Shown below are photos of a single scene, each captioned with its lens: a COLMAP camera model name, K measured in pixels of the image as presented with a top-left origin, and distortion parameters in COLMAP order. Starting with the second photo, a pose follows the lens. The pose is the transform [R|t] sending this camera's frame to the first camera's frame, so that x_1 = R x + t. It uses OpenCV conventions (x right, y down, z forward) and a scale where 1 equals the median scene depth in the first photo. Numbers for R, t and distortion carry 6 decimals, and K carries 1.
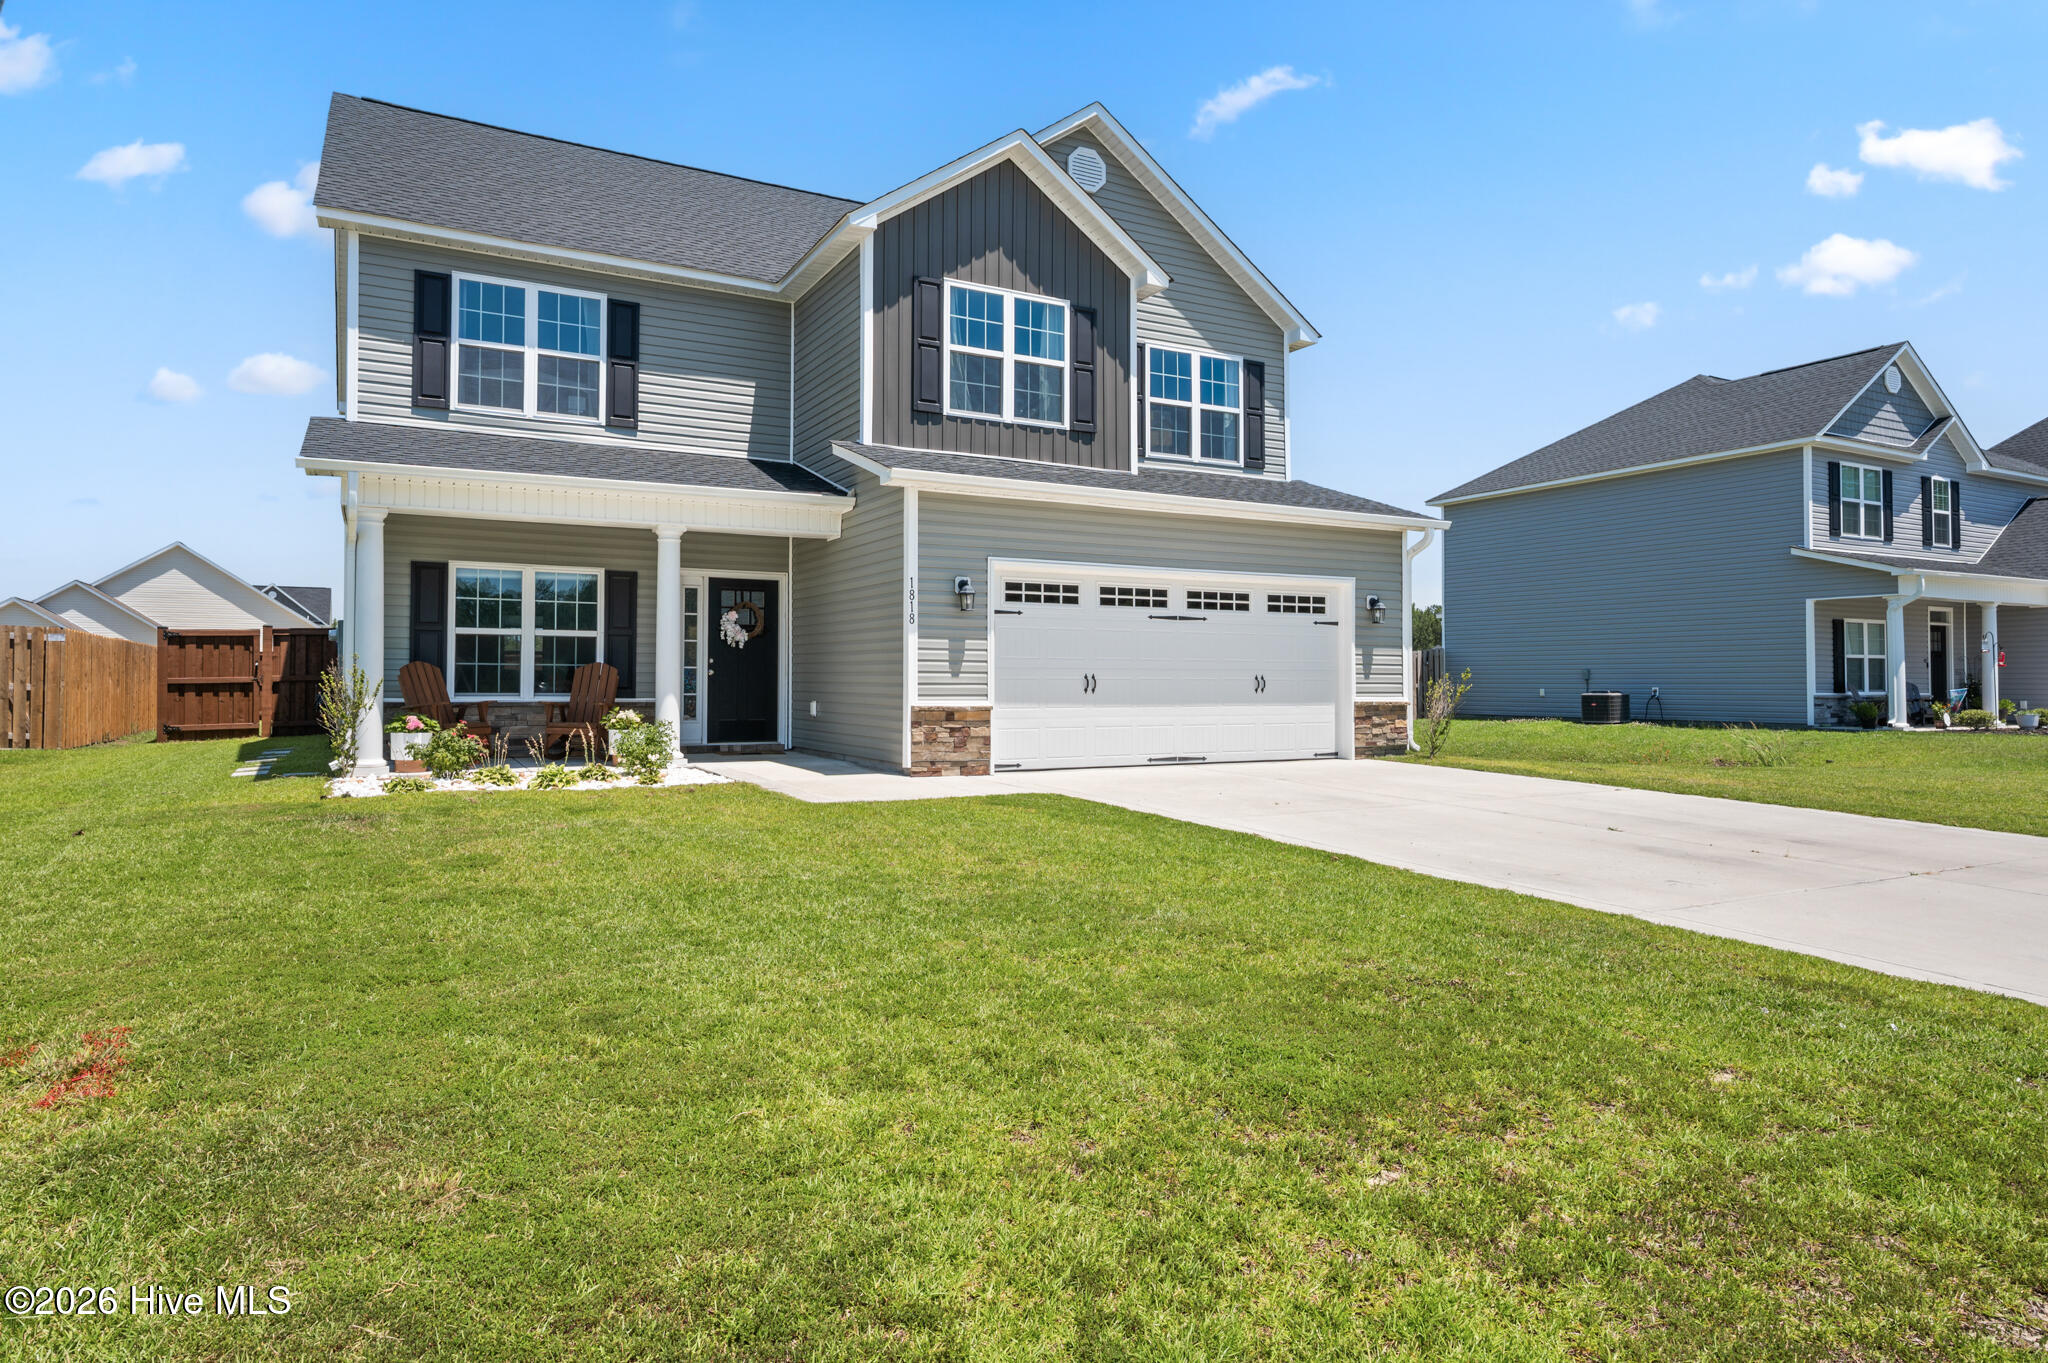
lens RADIAL K [[1212.8, 0, 1029.4], [0, 1212.8, 652.6], [0, 0, 1]] dist [0.000245, -0.002232]
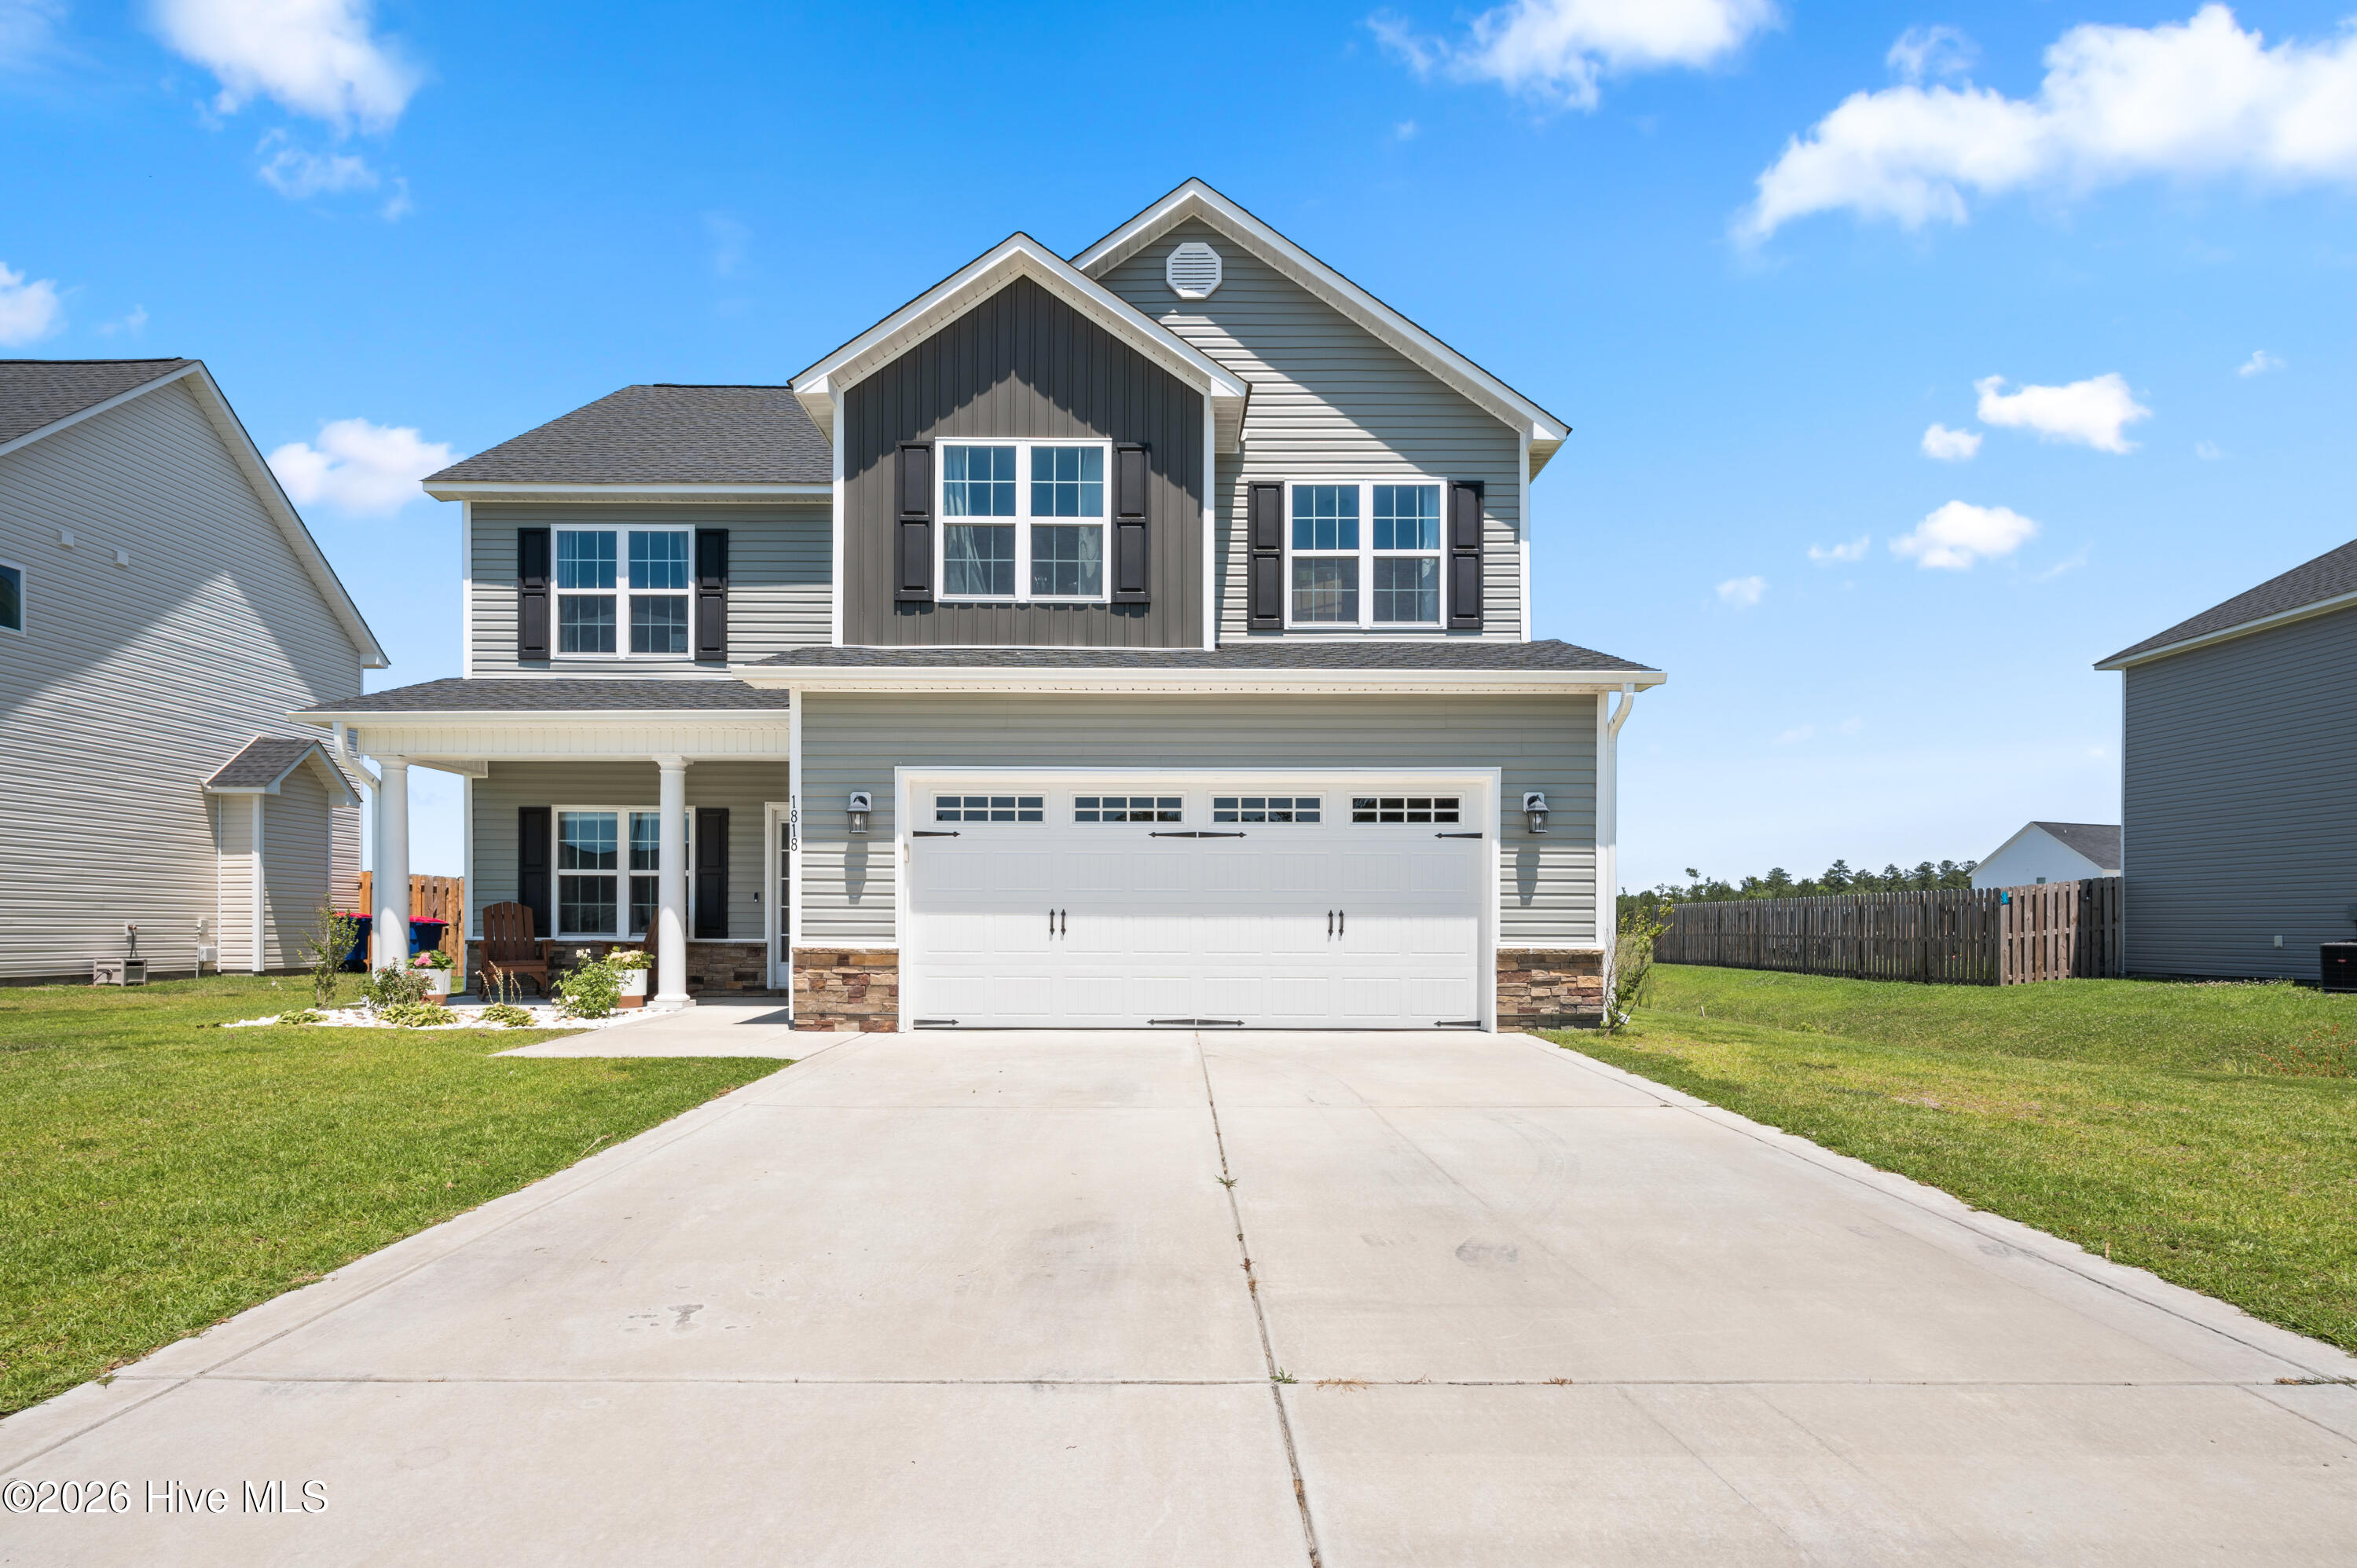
lens RADIAL K [[1169.8, 0, 1188.3], [0, 1169.8, 927.8], [0, 0, 1]] dist [-0.005094, 0.007245]
pose [[0.881211, 0.000040, -0.472723, 0.449214], [0.011060, 0.999724, 0.020703, 0.013841], [0.472593, -0.023472, 0.880968, 0.352882]]
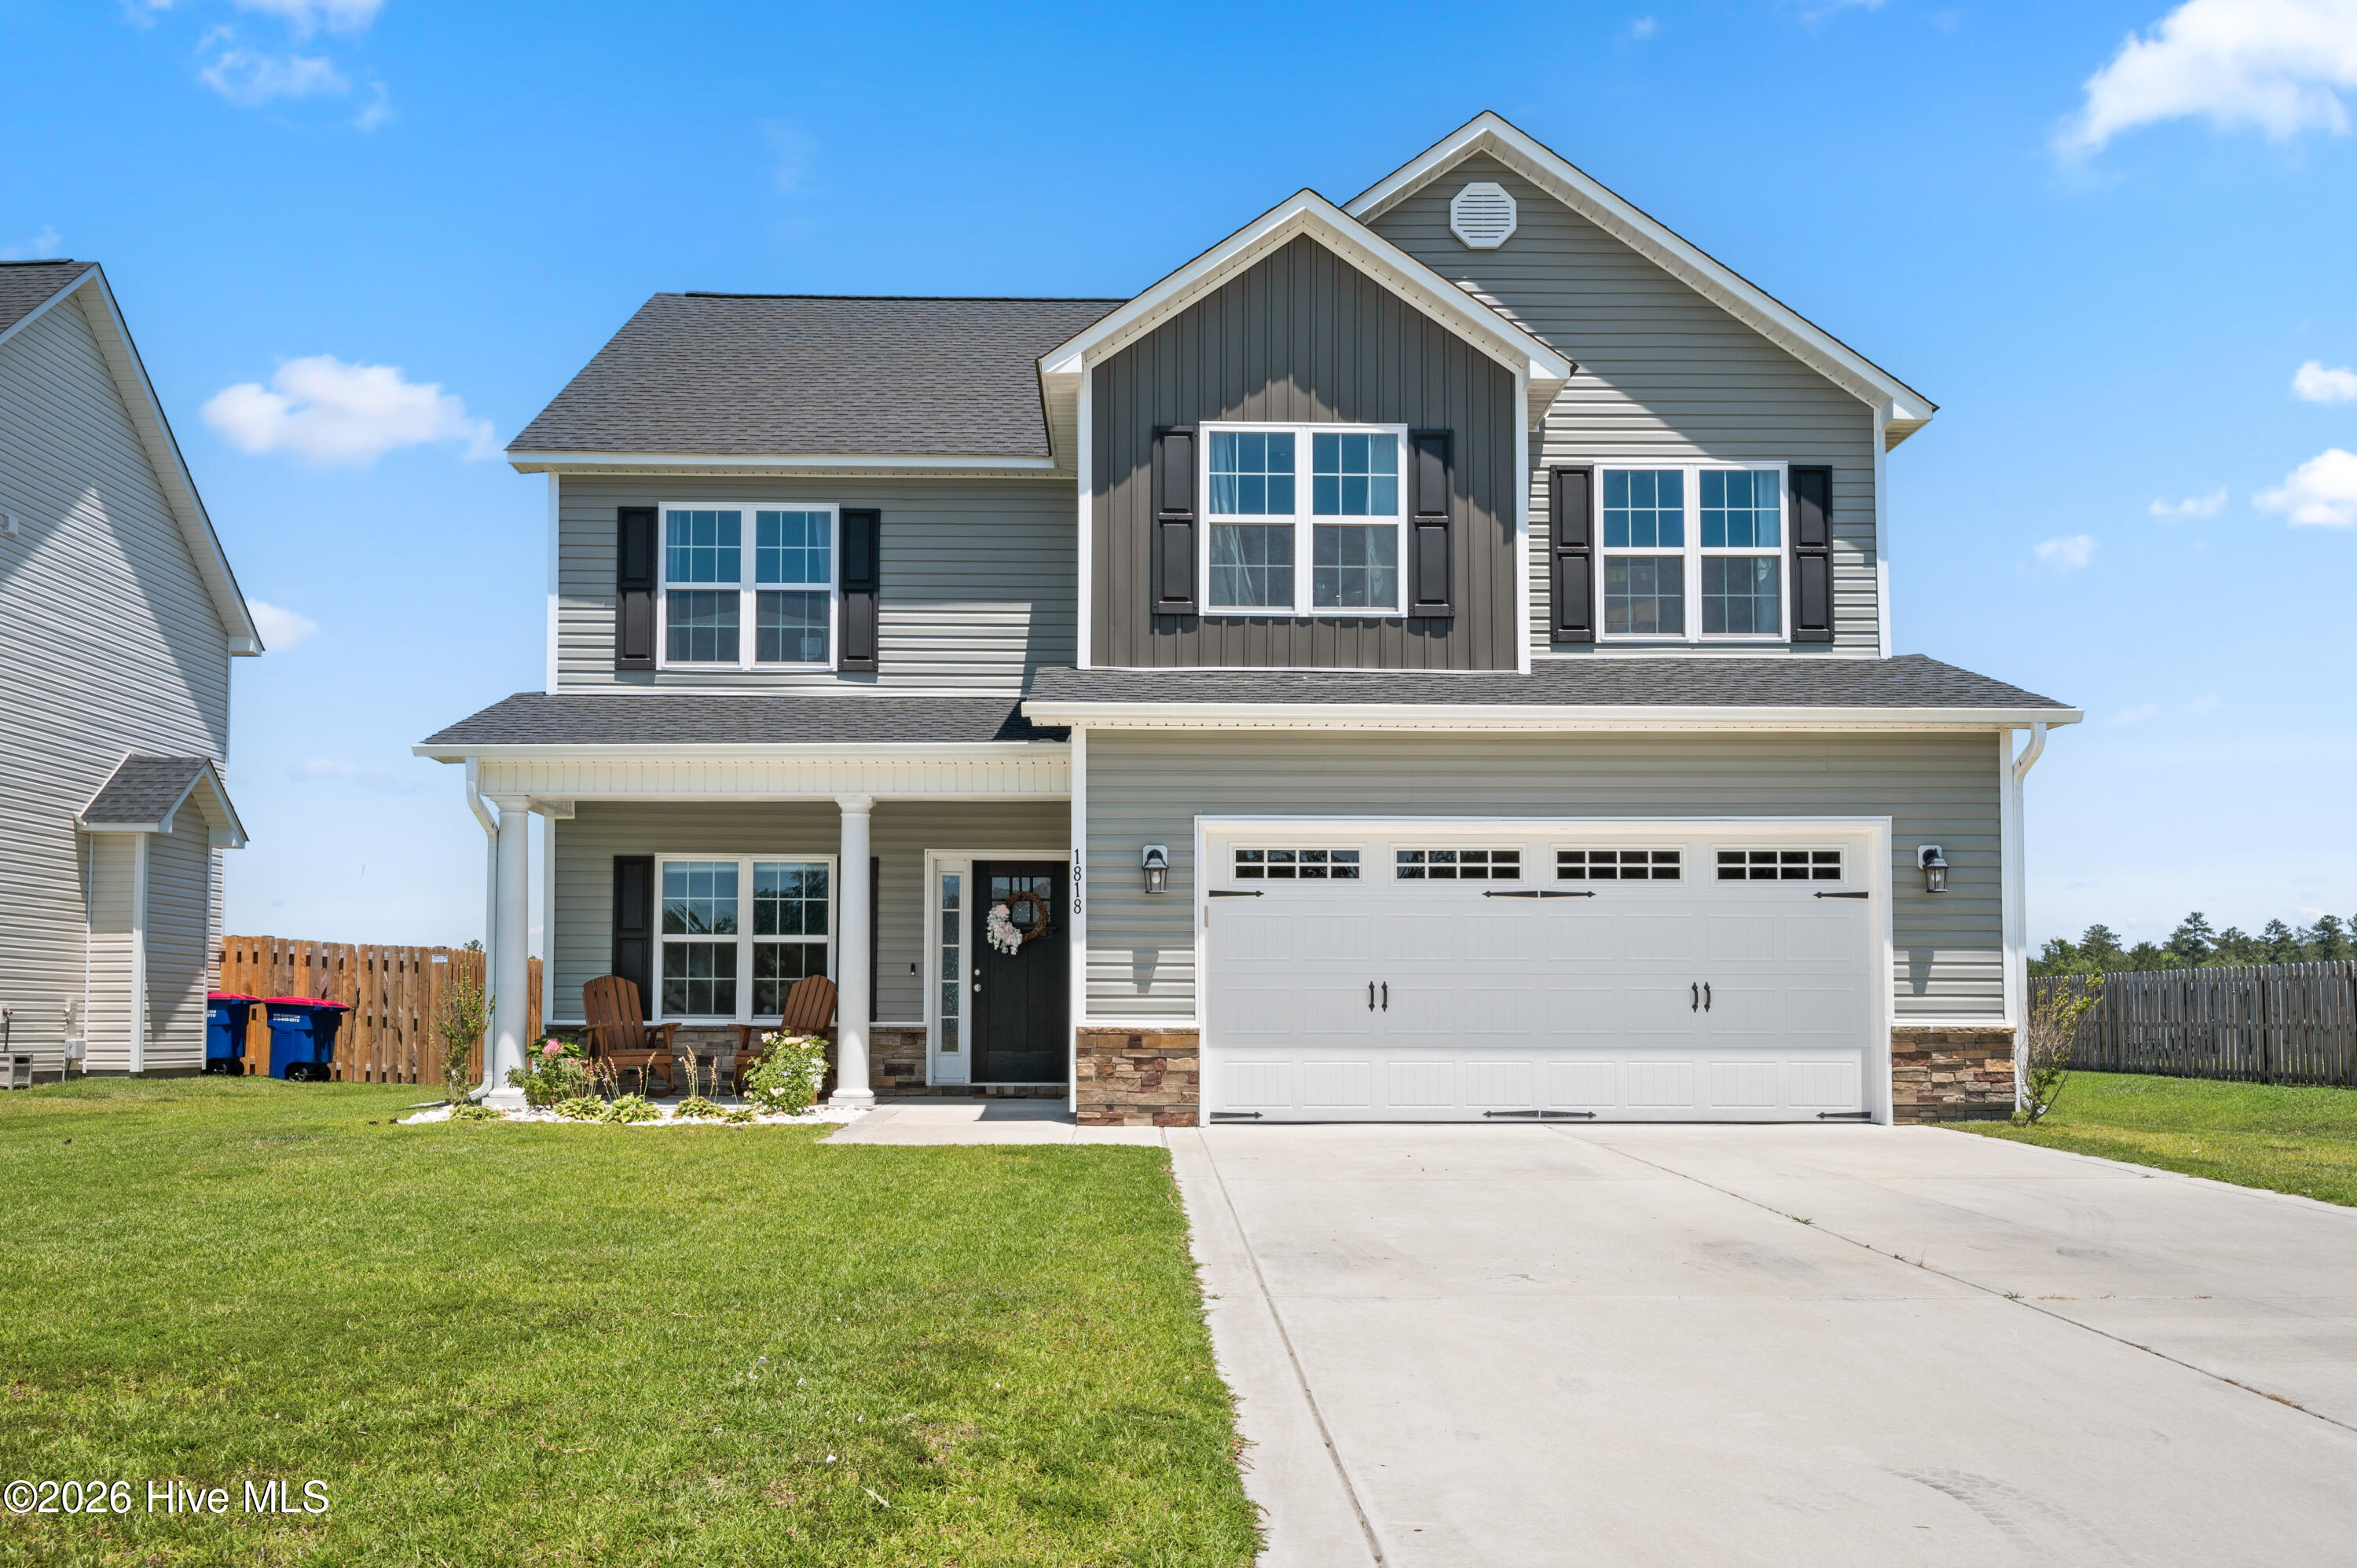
lens RADIAL K [[1958.0, 0, 1184.3], [0, 1958.0, 927.0], [0, 0, 1]] dist [-0.013199, 0.042503]
pose [[0.884338, -0.024748, -0.466191, 0.430362], [0.013131, 0.999517, -0.028150, 0.015307], [0.466662, 0.018773, 0.884236, -0.003869]]
